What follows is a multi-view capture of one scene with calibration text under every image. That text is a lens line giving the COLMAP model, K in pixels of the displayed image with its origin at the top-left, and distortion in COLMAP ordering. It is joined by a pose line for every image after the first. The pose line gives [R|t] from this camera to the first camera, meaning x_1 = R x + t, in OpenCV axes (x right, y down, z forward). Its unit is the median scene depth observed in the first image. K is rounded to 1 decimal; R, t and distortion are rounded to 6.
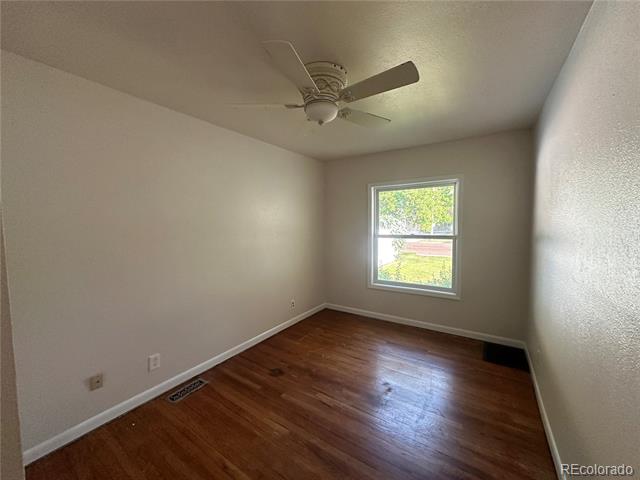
lens RADIAL K [[255.4, 0, 323.0], [0, 255.4, 237.6], [0, 0, 1]] dist [-0.003405, 0.000656]
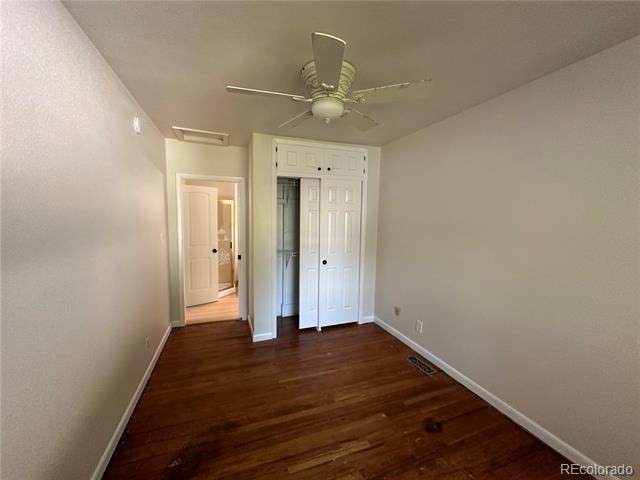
lens RADIAL K [[255.4, 0, 322.6], [0, 255.4, 240.9], [0, 0, 1]] dist [-0.003405, 0.000656]
pose [[-0.585925, 0.067346, -0.807562, 0.608278], [-0.070323, 0.988556, 0.133462, -0.082785], [0.807308, 0.134989, -0.574484, 1.179926]]
